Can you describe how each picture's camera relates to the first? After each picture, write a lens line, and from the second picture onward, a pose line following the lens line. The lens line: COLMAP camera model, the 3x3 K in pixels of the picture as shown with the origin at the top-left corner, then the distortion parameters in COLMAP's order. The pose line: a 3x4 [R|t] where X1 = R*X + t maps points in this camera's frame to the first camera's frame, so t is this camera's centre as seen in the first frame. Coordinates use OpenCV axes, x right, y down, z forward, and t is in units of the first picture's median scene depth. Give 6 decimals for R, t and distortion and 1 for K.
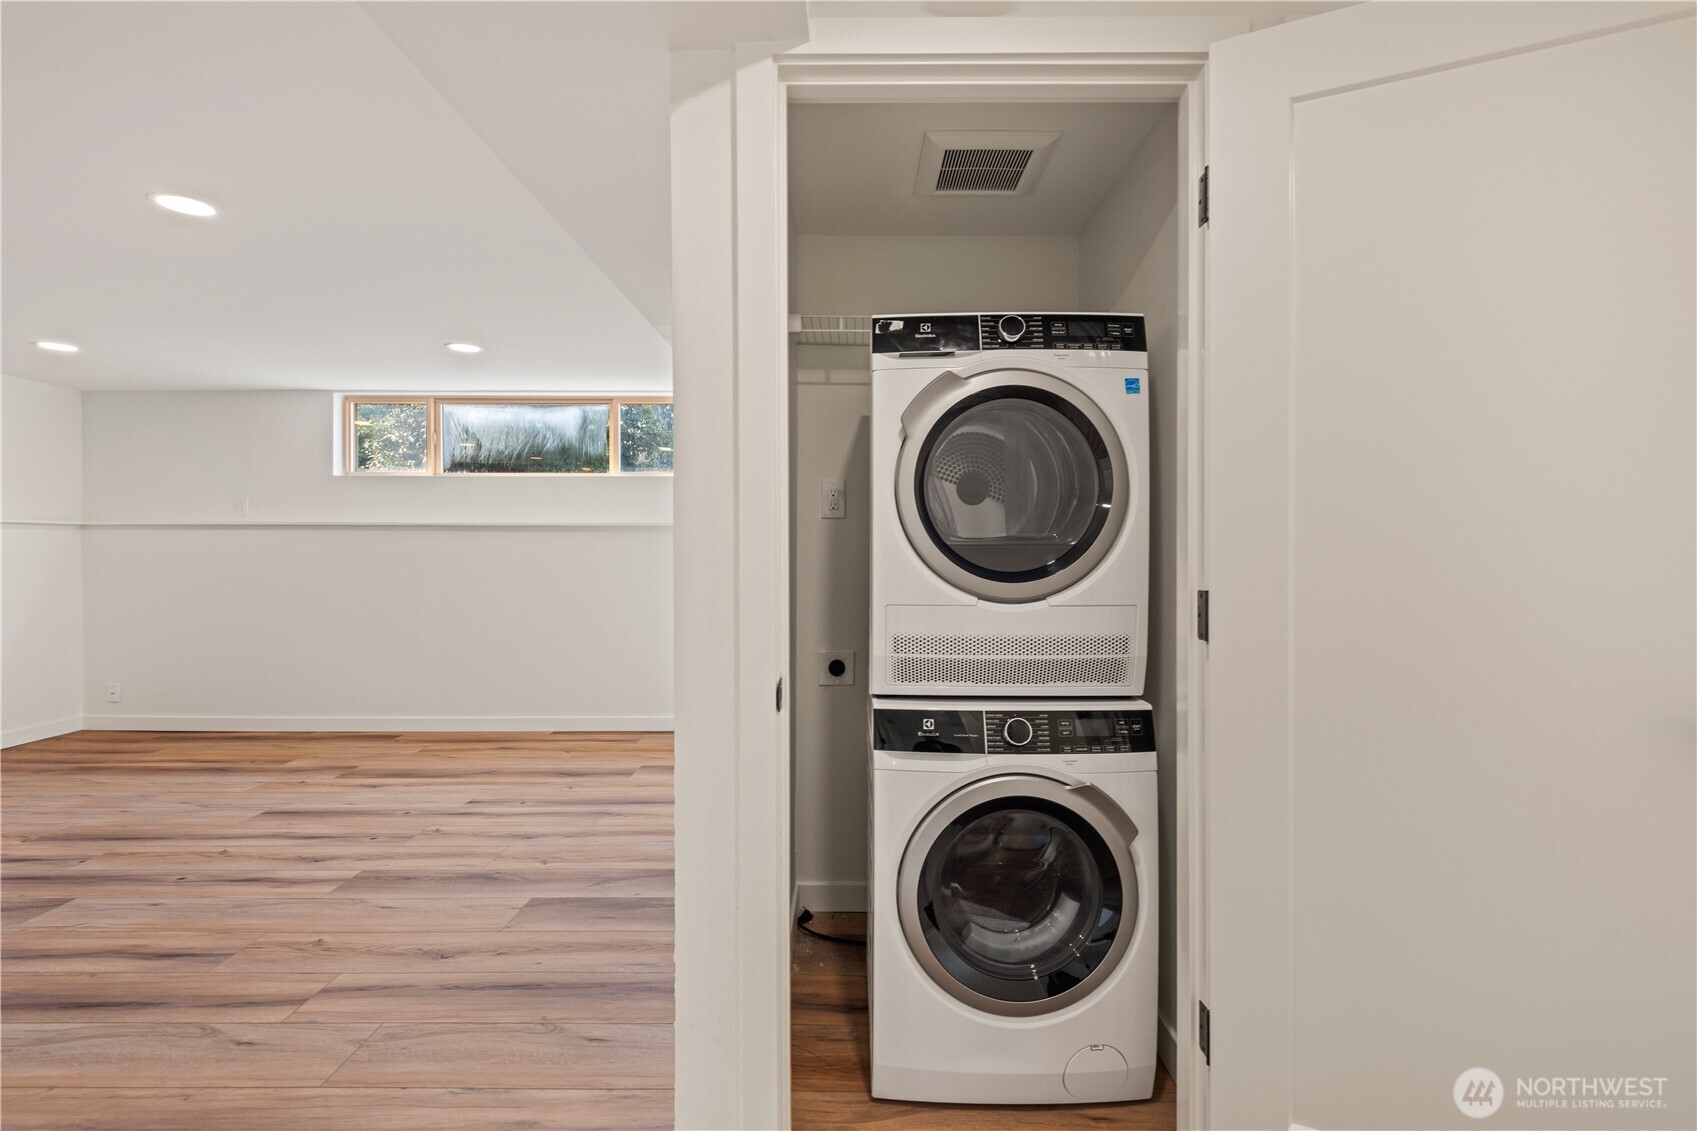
lens RADIAL K [[738.2, 0, 851.2], [0, 738.2, 559.7], [0, 0, 1]] dist [0.004789, -0.005284]
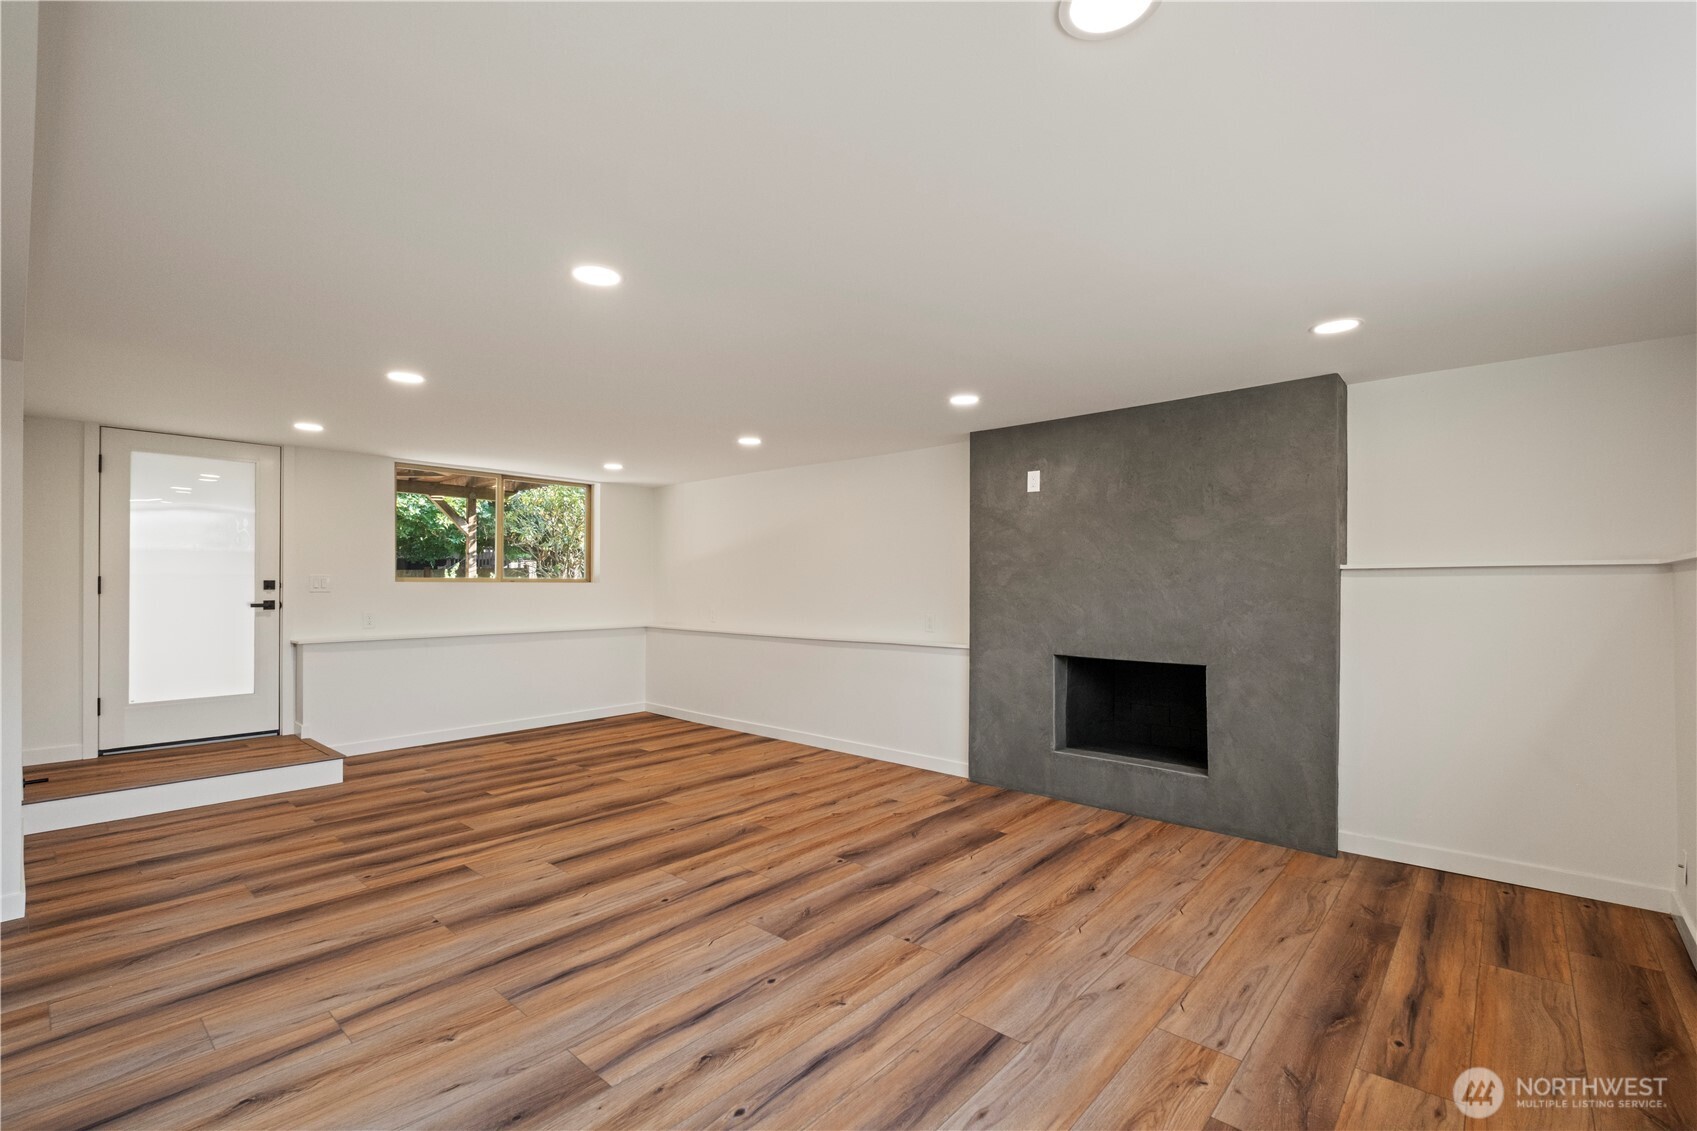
lens RADIAL K [[738.2, 0, 870.9], [0, 738.2, 575.2], [0, 0, 1]] dist [0.004789, -0.005284]
pose [[-0.662675, 0.003680, -0.748898, -0.323022], [-0.002523, 0.999971, 0.007147, -0.079413], [0.748903, 0.006626, -0.662647, 1.779349]]
